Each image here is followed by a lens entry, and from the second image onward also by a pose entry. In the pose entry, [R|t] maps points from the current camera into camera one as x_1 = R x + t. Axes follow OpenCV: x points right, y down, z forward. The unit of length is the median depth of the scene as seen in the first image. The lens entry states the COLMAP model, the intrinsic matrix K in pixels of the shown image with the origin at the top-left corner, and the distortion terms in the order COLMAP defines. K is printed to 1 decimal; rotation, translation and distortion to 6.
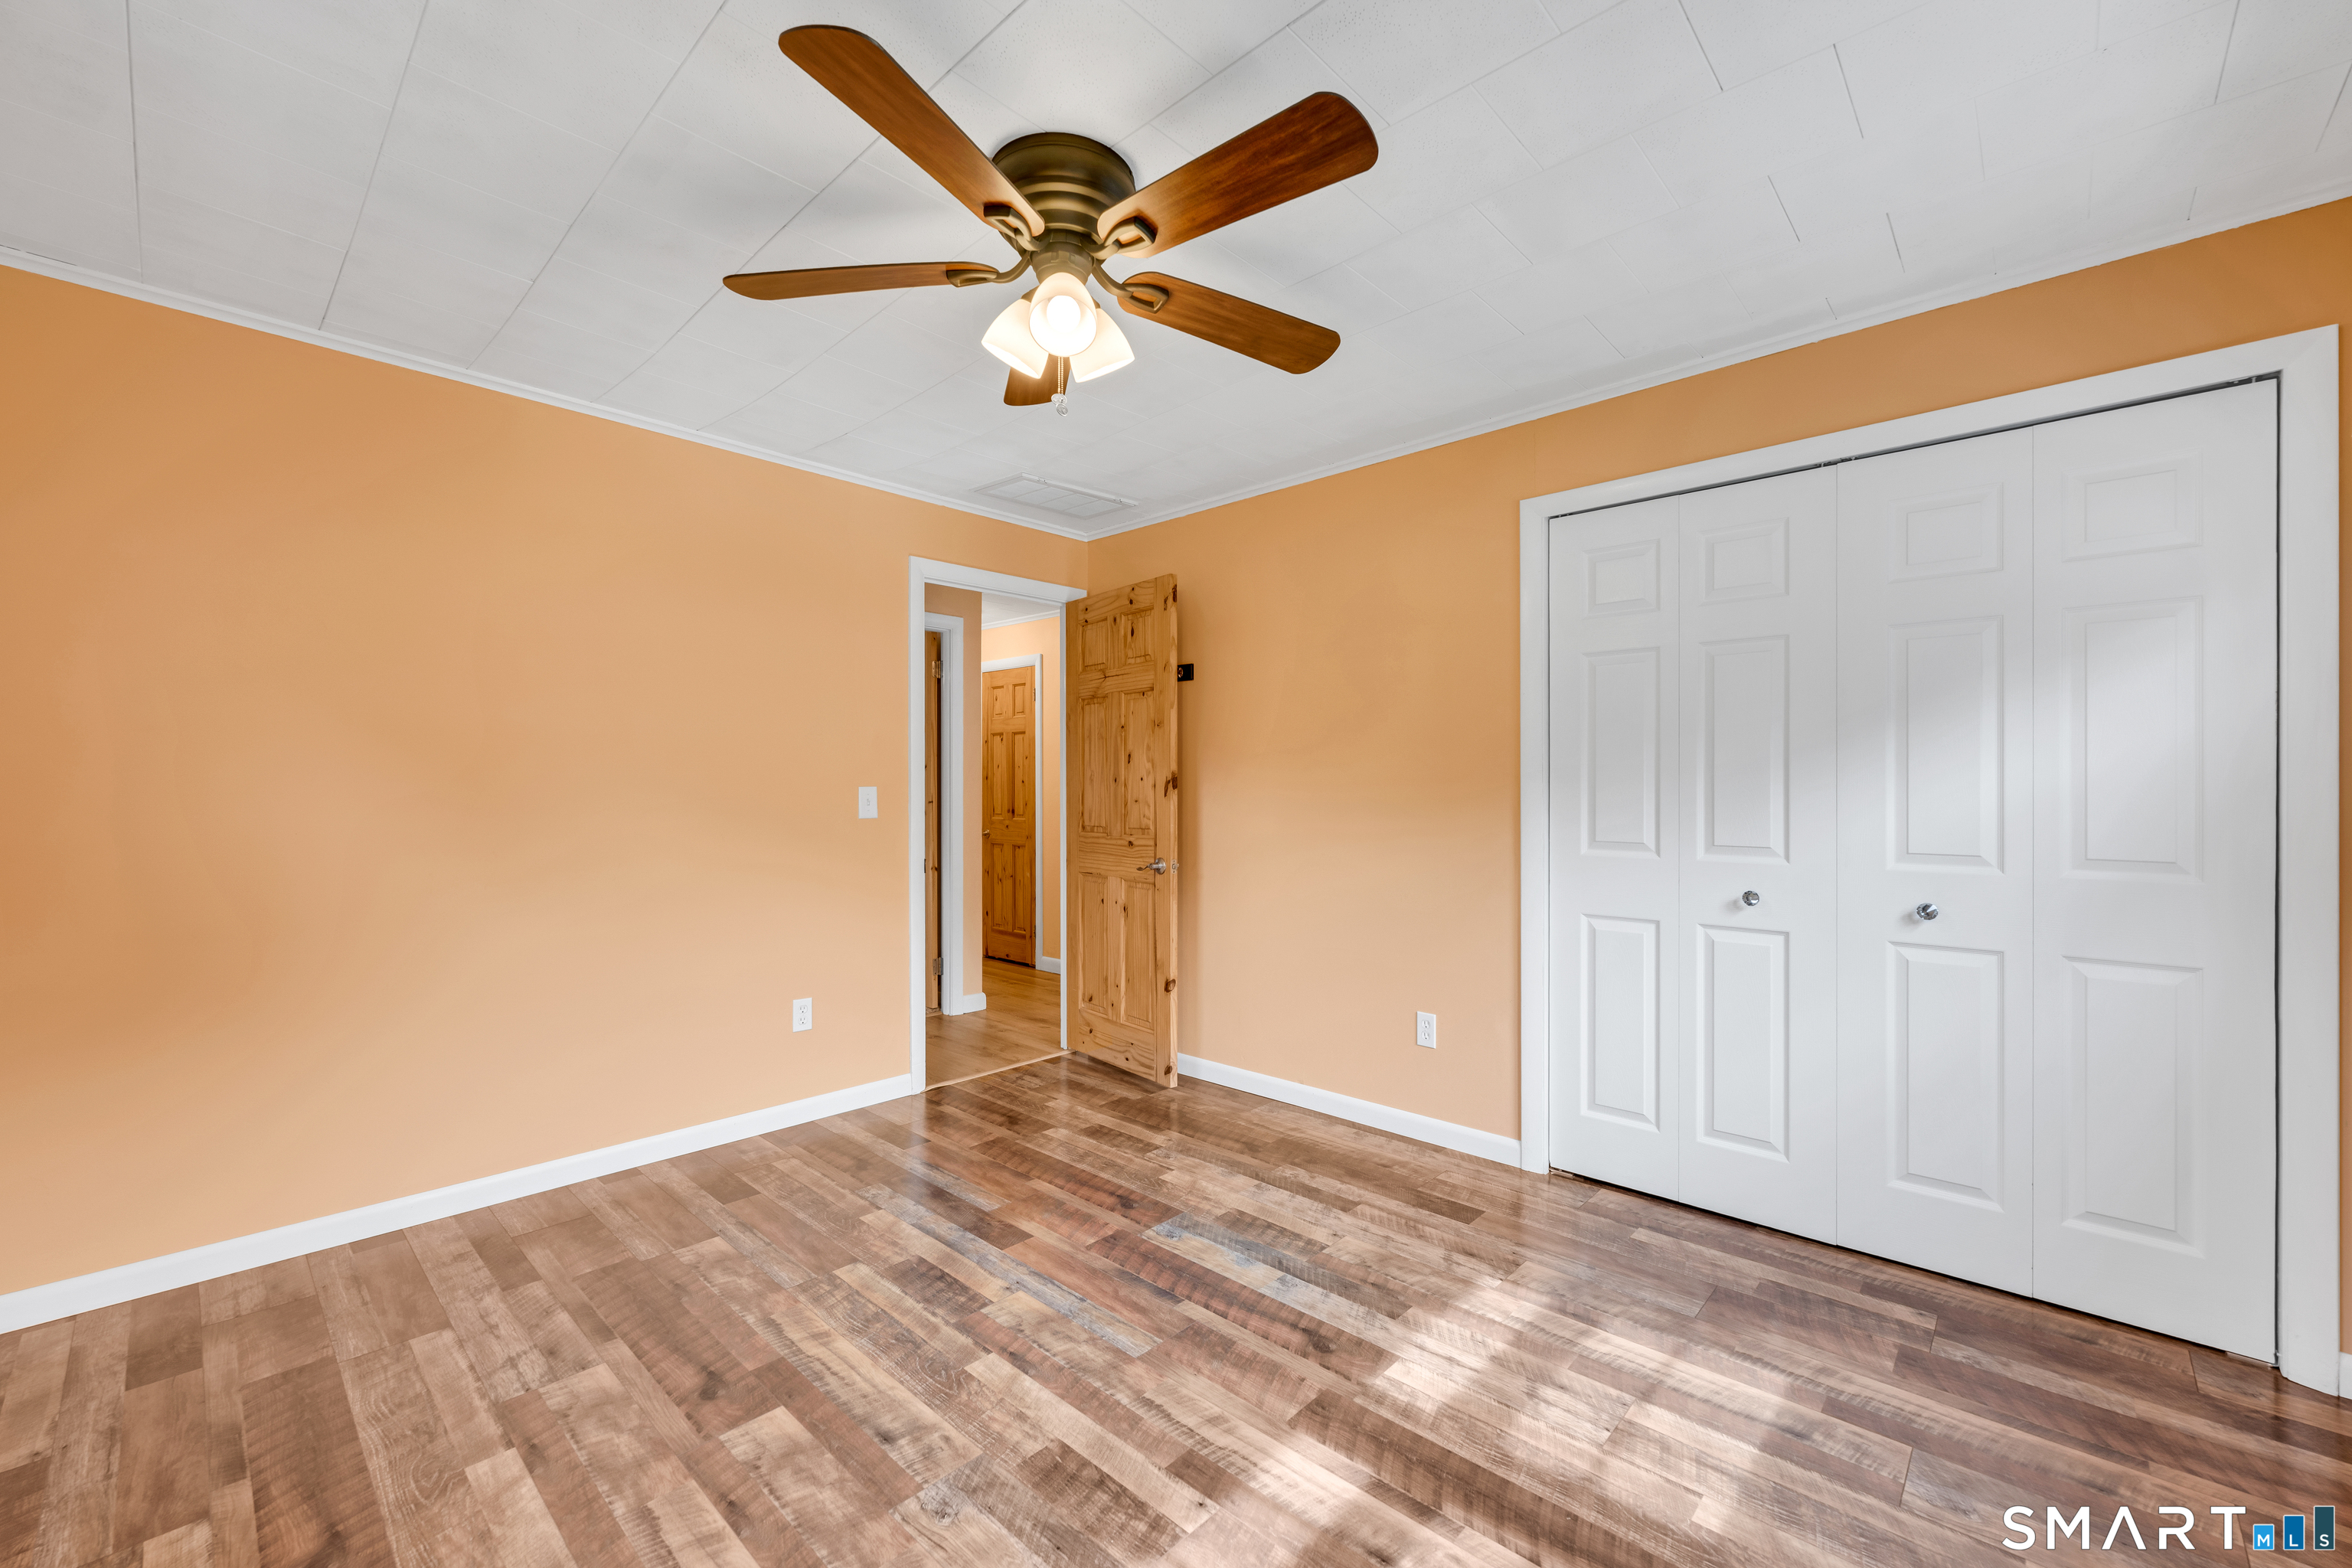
lens RADIAL K [[948.3, 0, 1176.3], [0, 948.3, 789.8], [0, 0, 1]] dist [-0.004127, -0.000055]
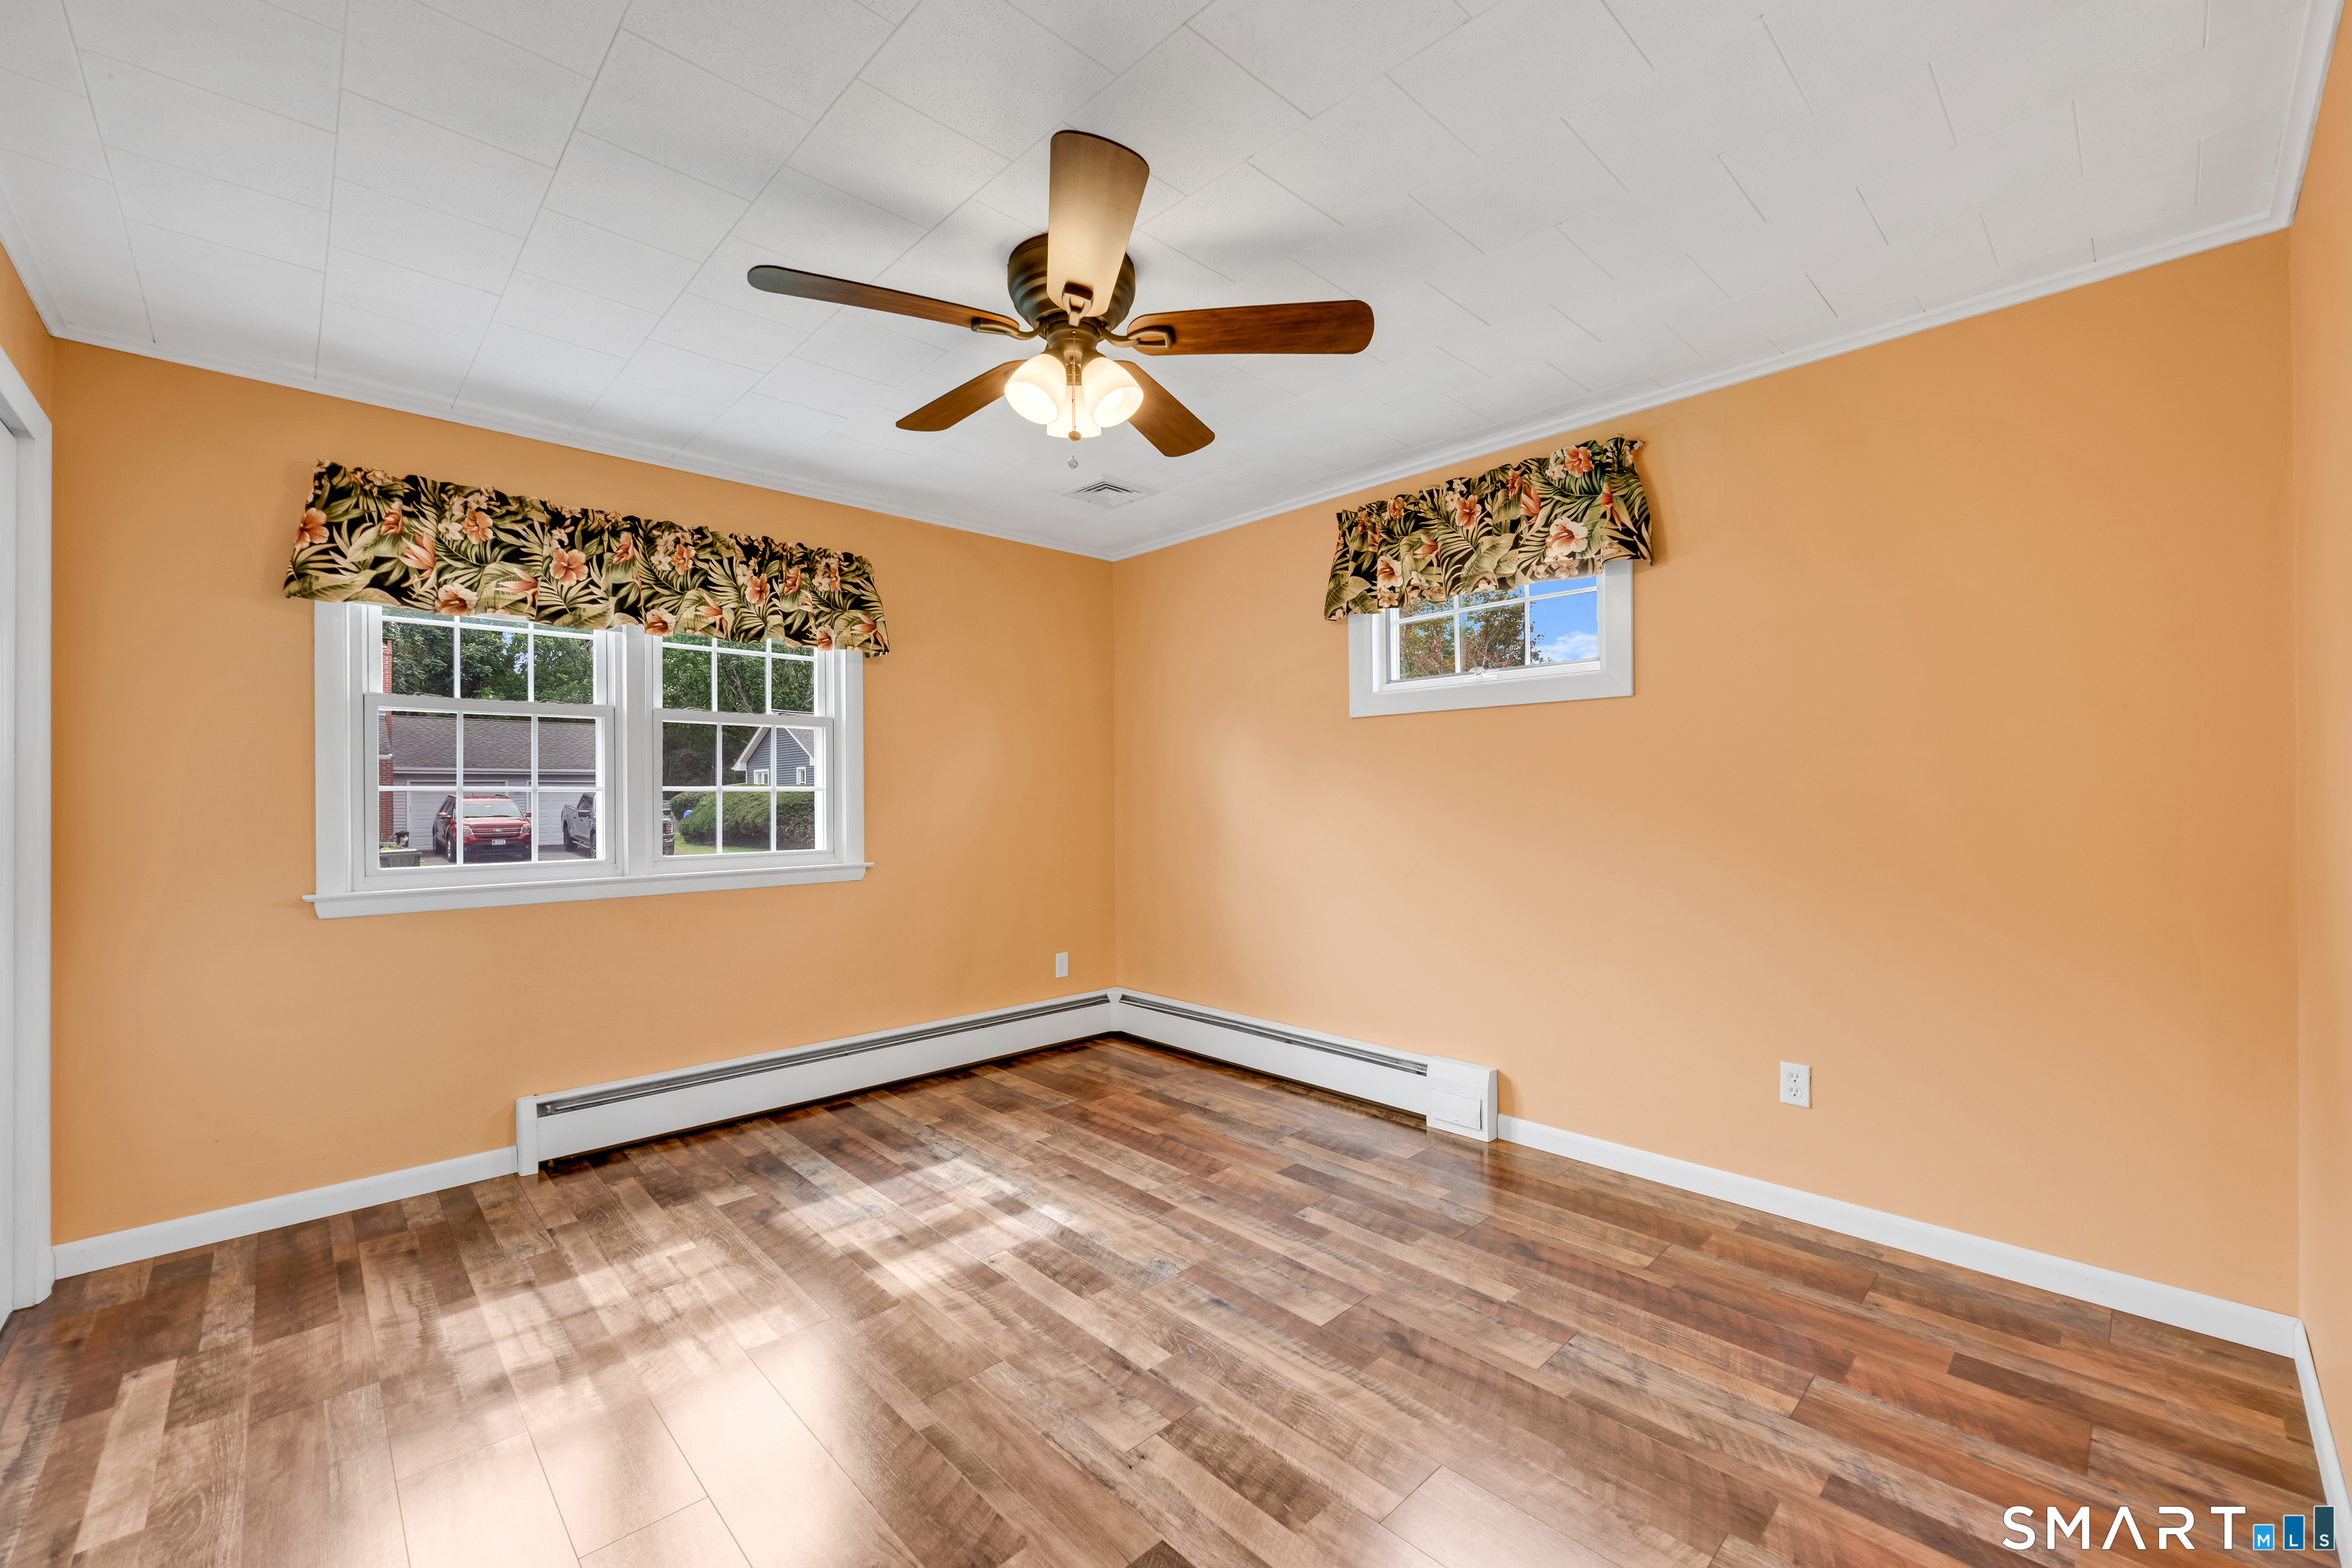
lens RADIAL K [[948.3, 0, 1176.3], [0, 948.3, 789.3], [0, 0, 1]] dist [-0.004127, -0.000055]
pose [[-0.998590, 0.007701, 0.052518, -0.296323], [0.007550, 0.999967, -0.003071, 0.001314], [-0.052540, -0.002671, -0.998615, 2.088209]]
